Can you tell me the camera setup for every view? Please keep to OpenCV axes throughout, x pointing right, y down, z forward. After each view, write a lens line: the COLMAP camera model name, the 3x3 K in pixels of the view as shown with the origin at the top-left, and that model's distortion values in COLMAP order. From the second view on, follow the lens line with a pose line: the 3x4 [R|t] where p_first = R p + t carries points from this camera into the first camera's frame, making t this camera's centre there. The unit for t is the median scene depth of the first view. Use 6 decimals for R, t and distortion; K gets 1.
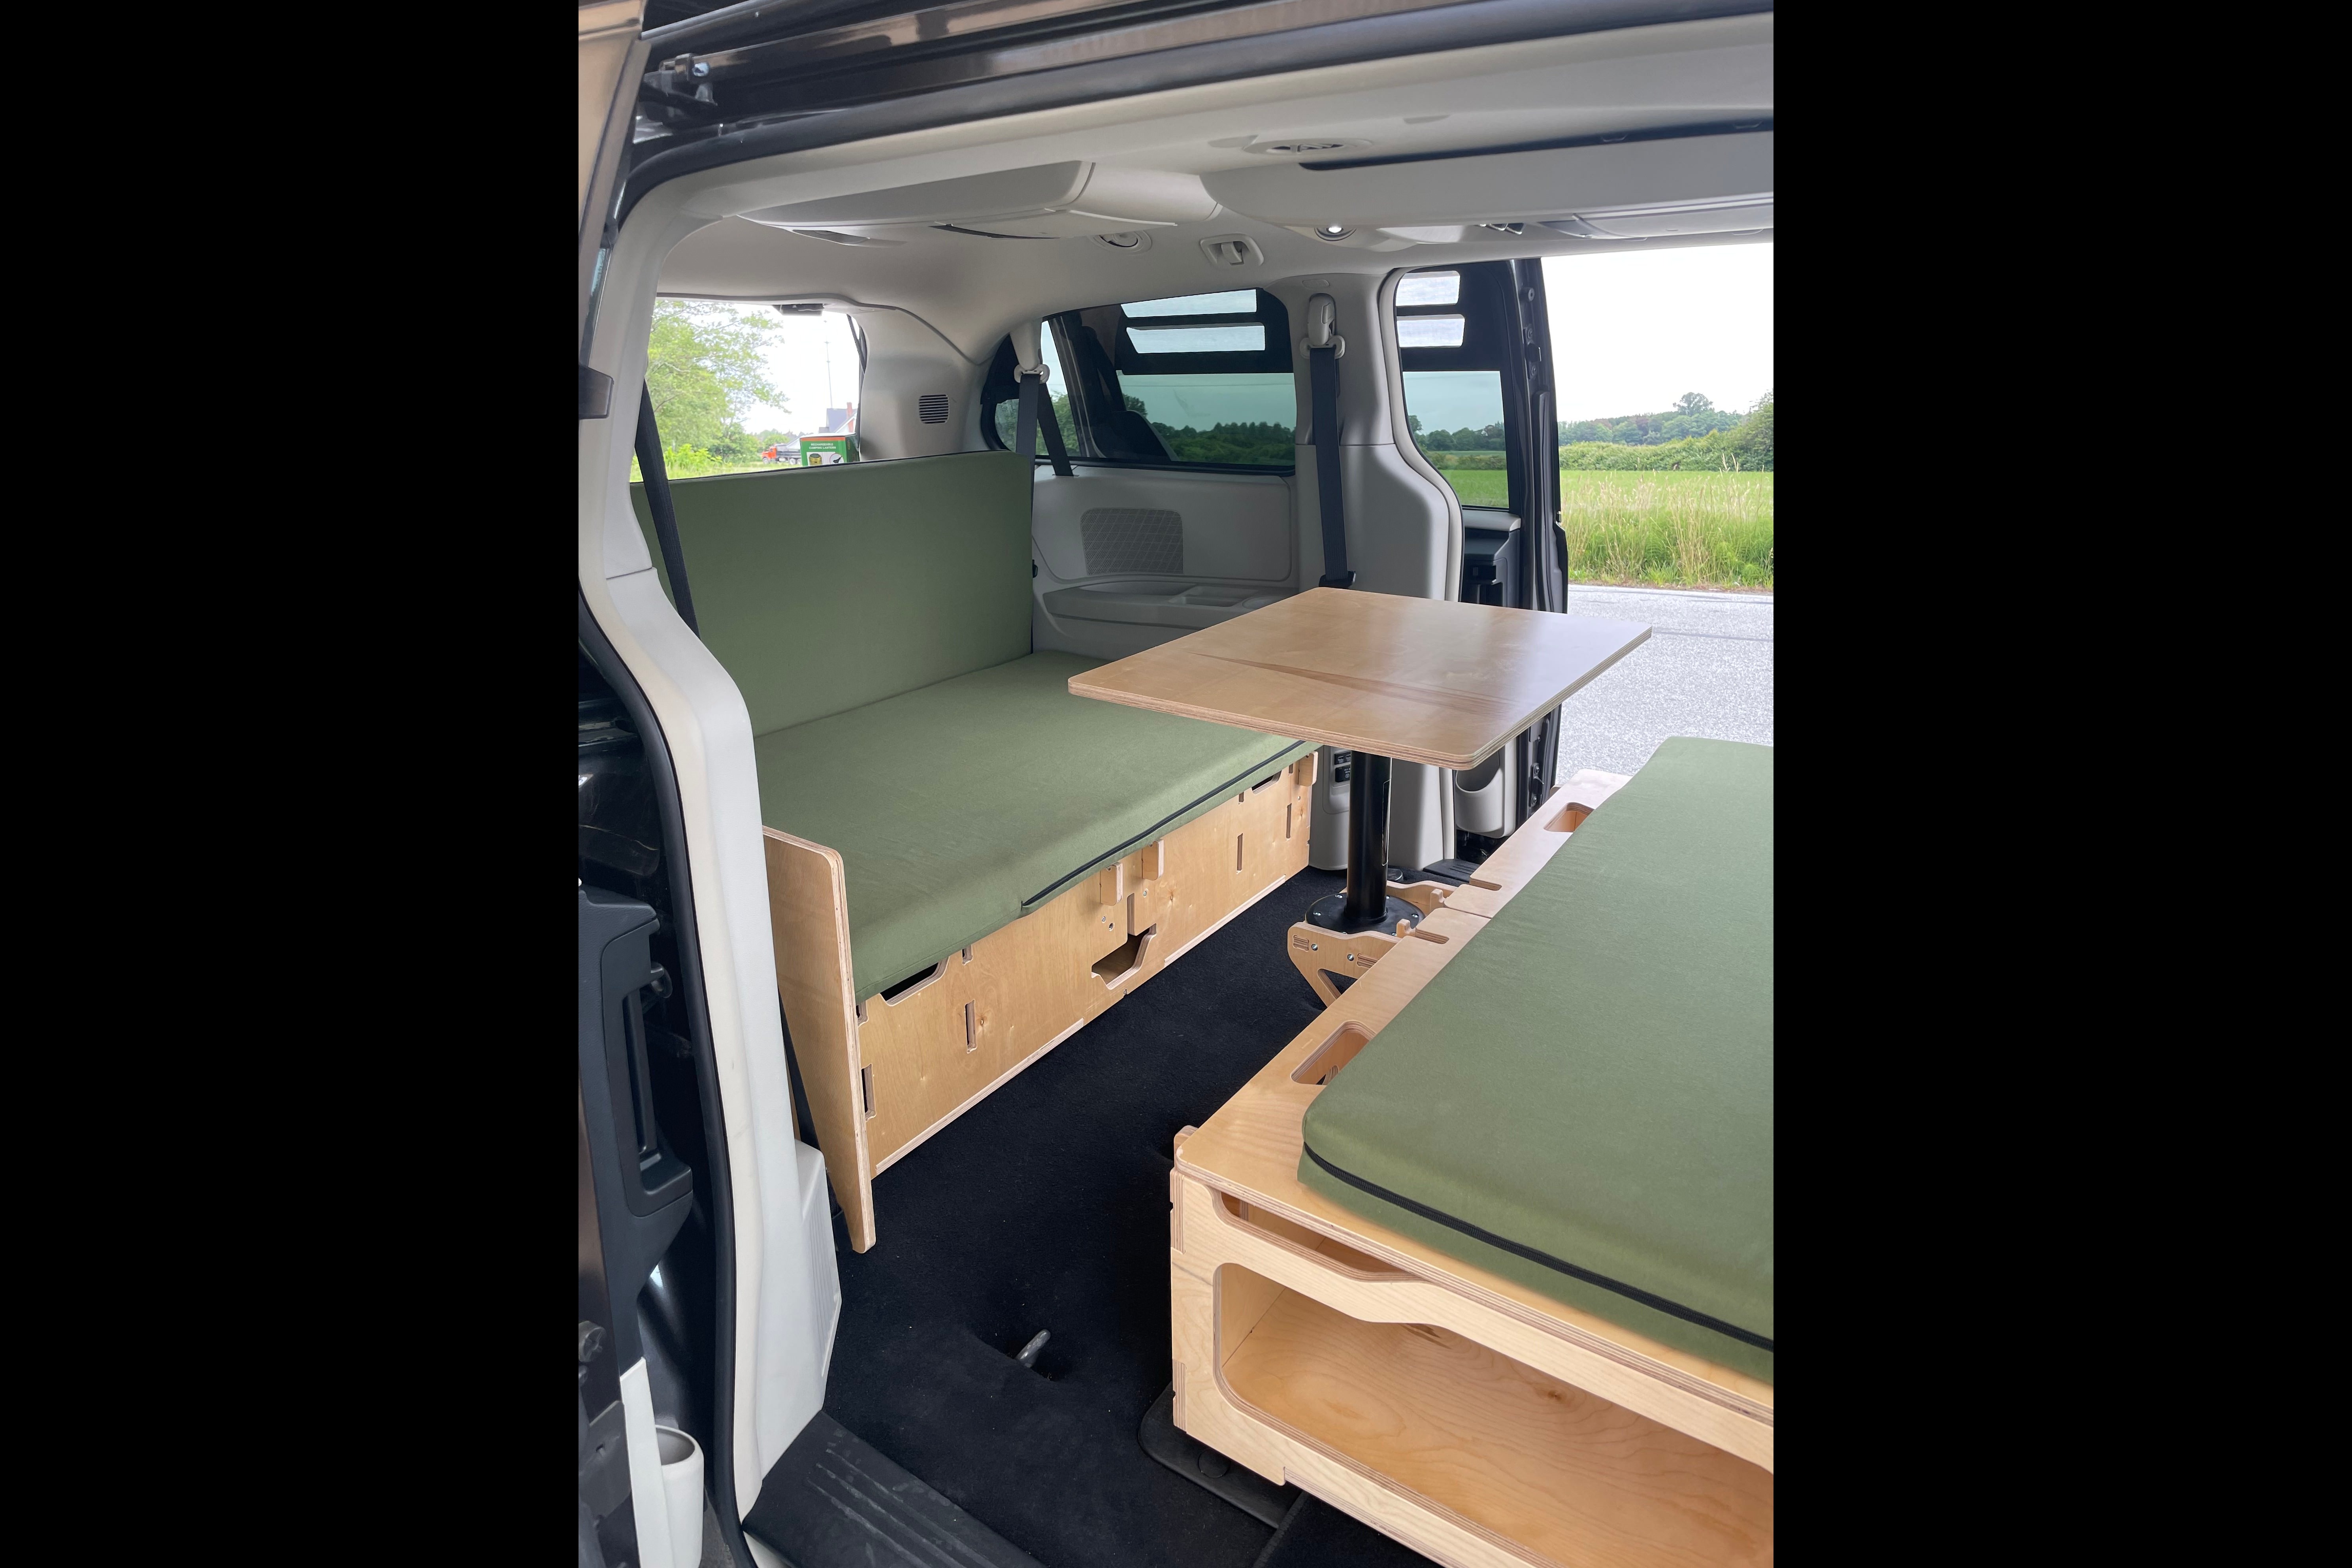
lens RADIAL K [[1232.8, 0, 1176.0], [0, 1232.8, 784.0], [0, 0, 1]] dist [0.047906, -0.089895]
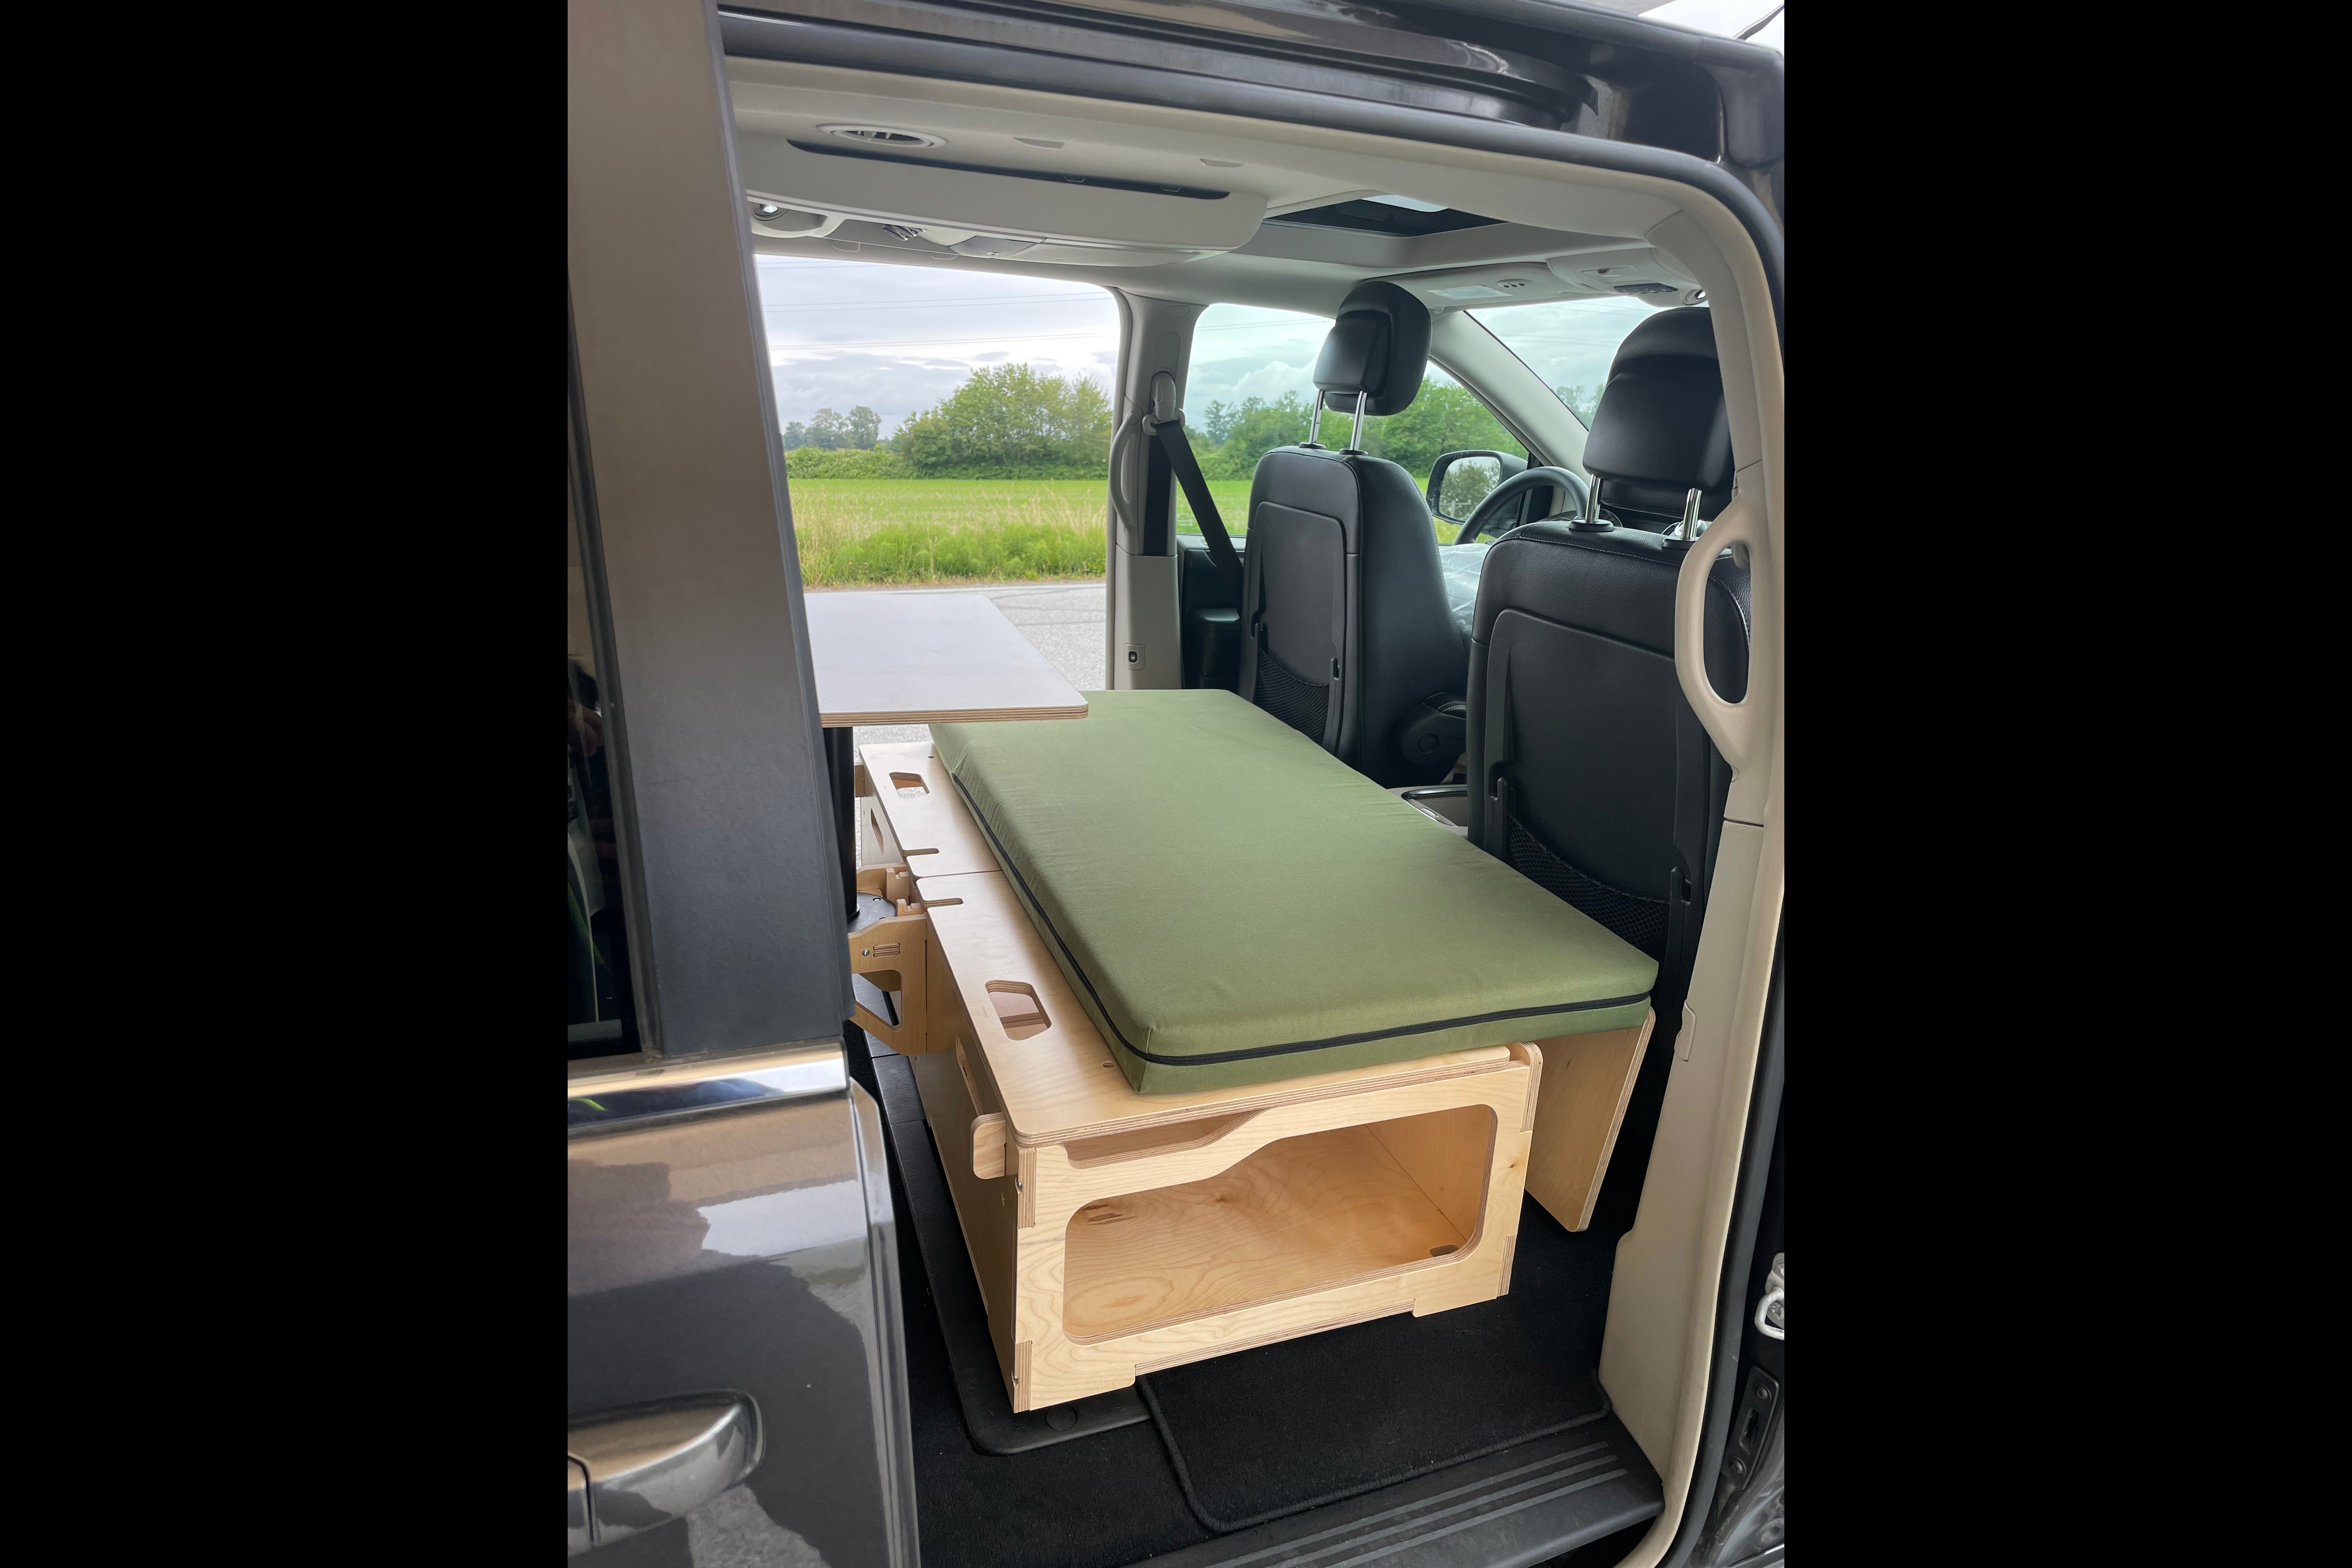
lens RADIAL K [[1251.0, 0, 1166.3], [0, 1251.0, 798.3], [0, 0, 1]] dist [0.049453, -0.077787]
pose [[0.588361, -0.237261, 0.773006, -0.313311], [0.238122, 0.964430, 0.114772, -0.024770], [-0.772741, 0.116542, 0.623930, 0.113743]]
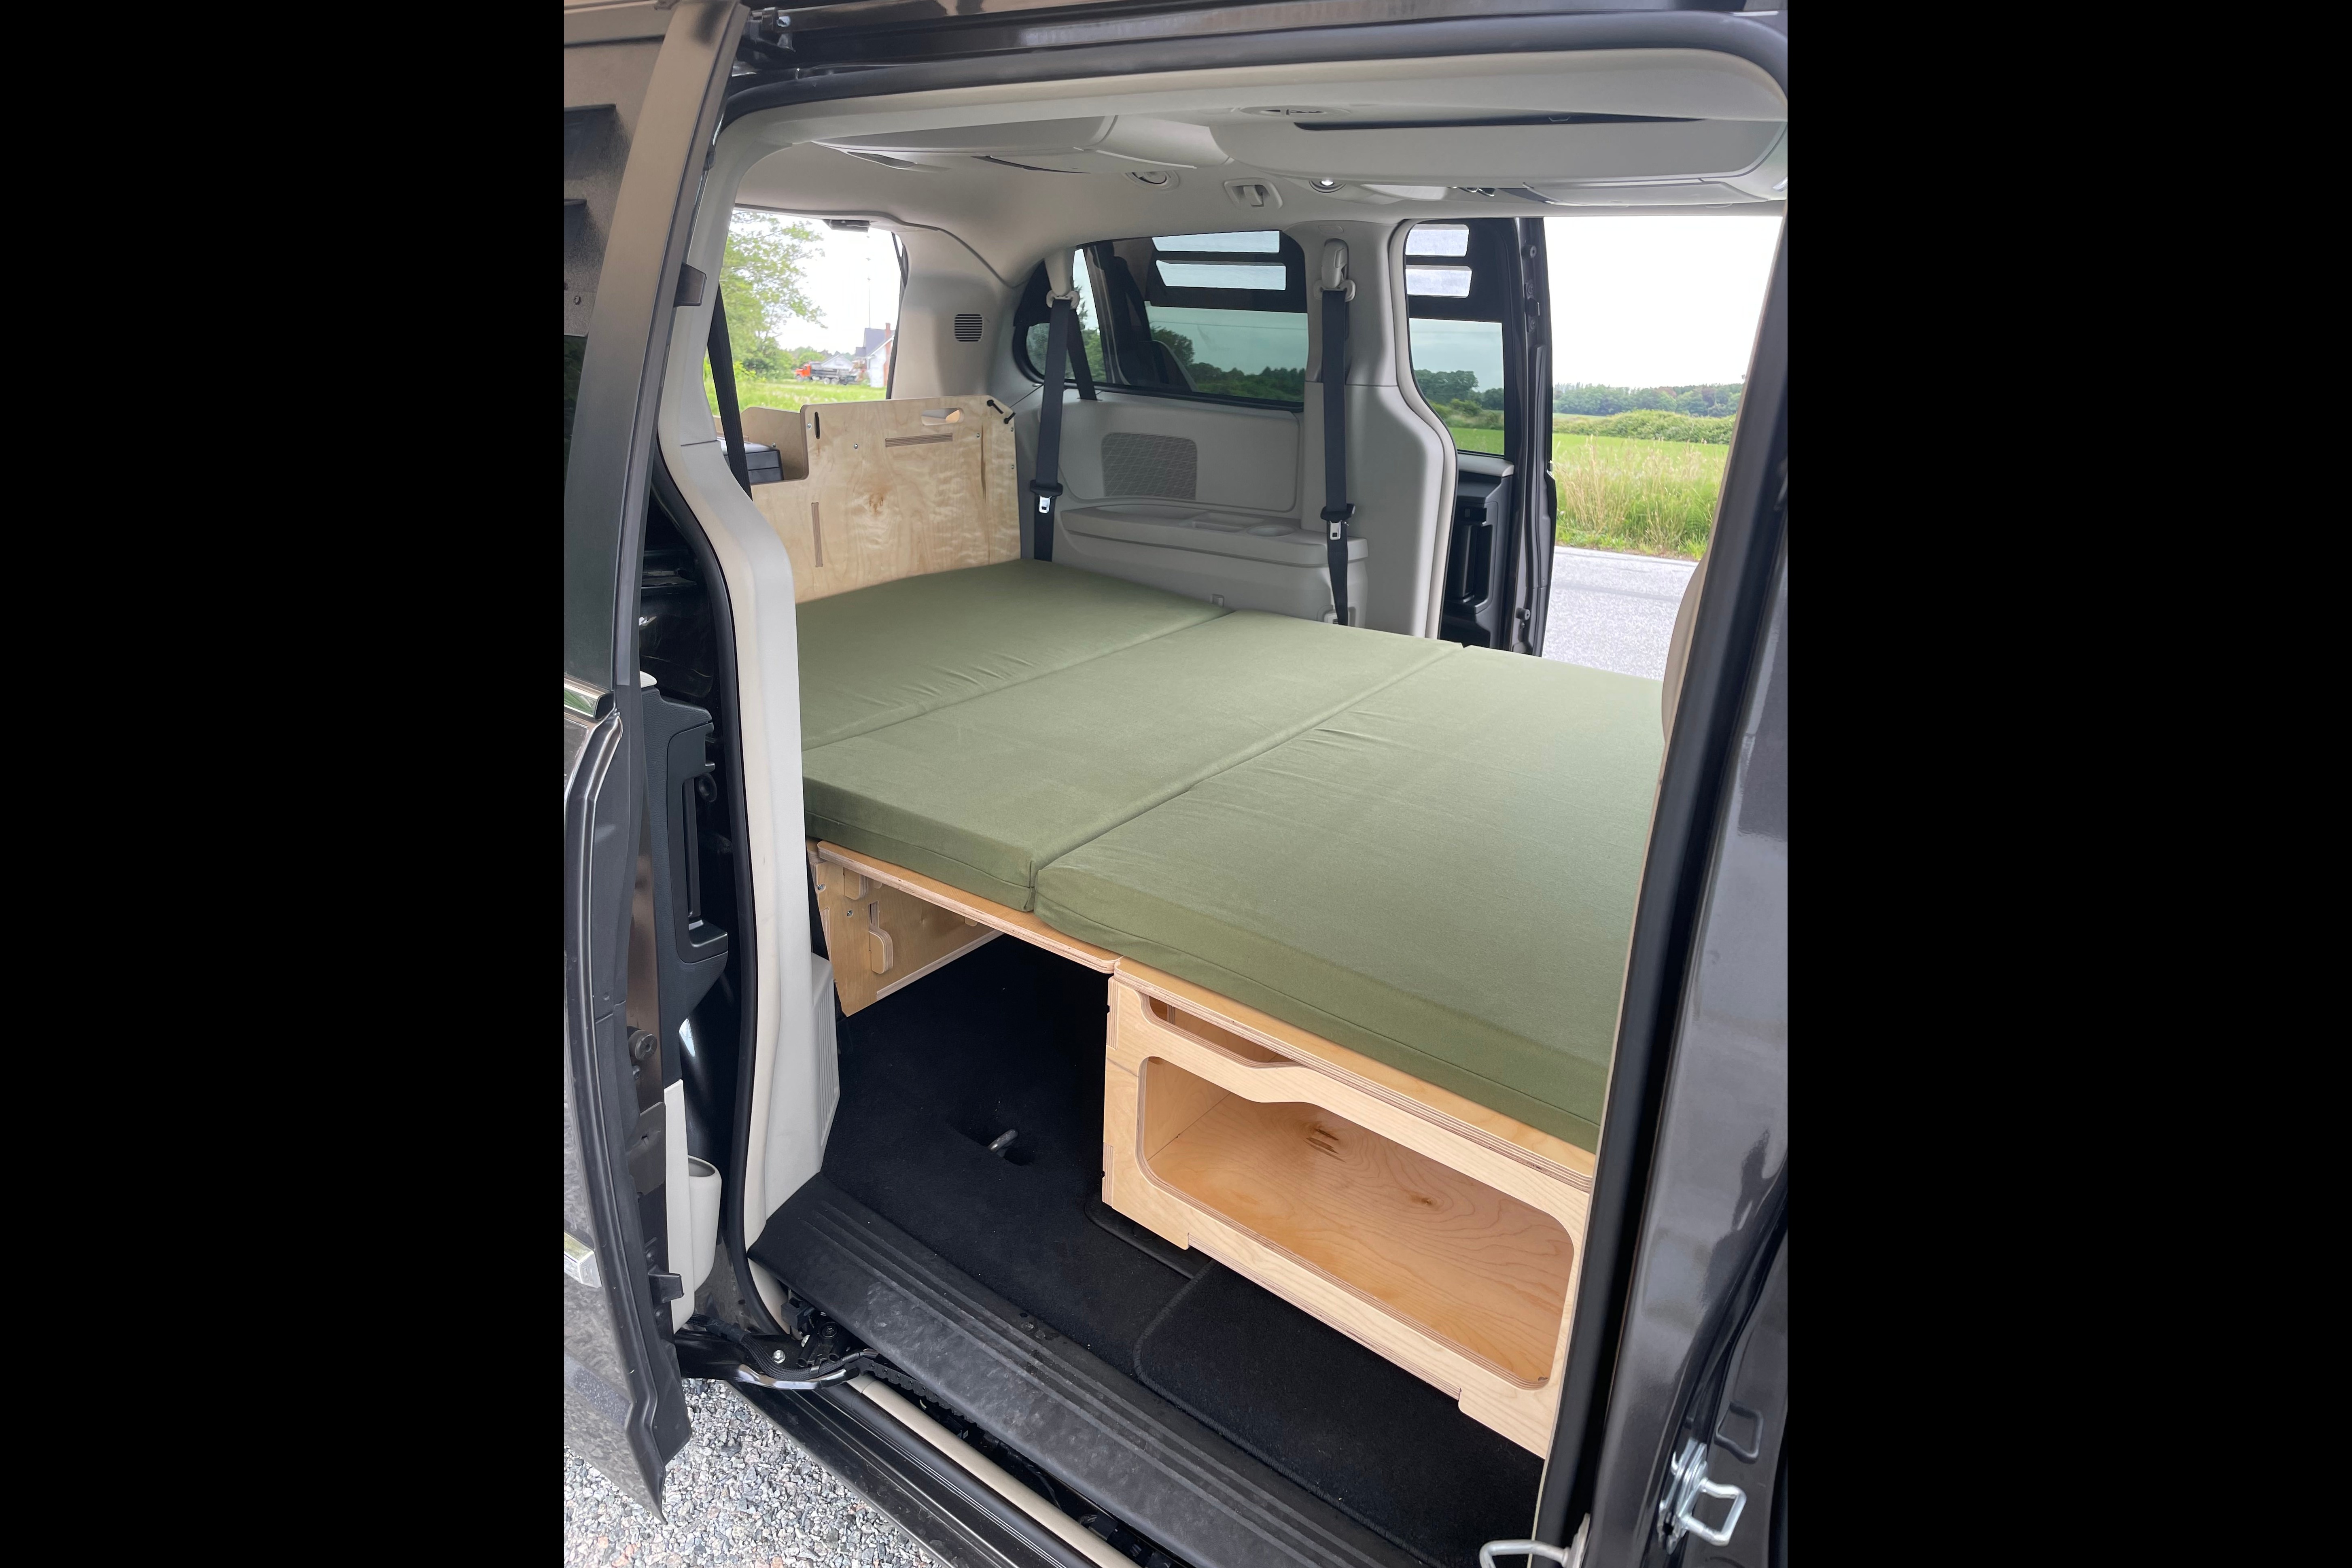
lens RADIAL K [[1250.2, 0, 1177.8], [0, 1250.2, 776.6], [0, 0, 1]] dist [0.046208, -0.079099]
pose [[0.997845, 0.064452, -0.012263, 0.025002], [-0.063986, 0.997330, 0.035203, 0.035832], [0.014500, -0.034343, 0.999305, -0.098049]]
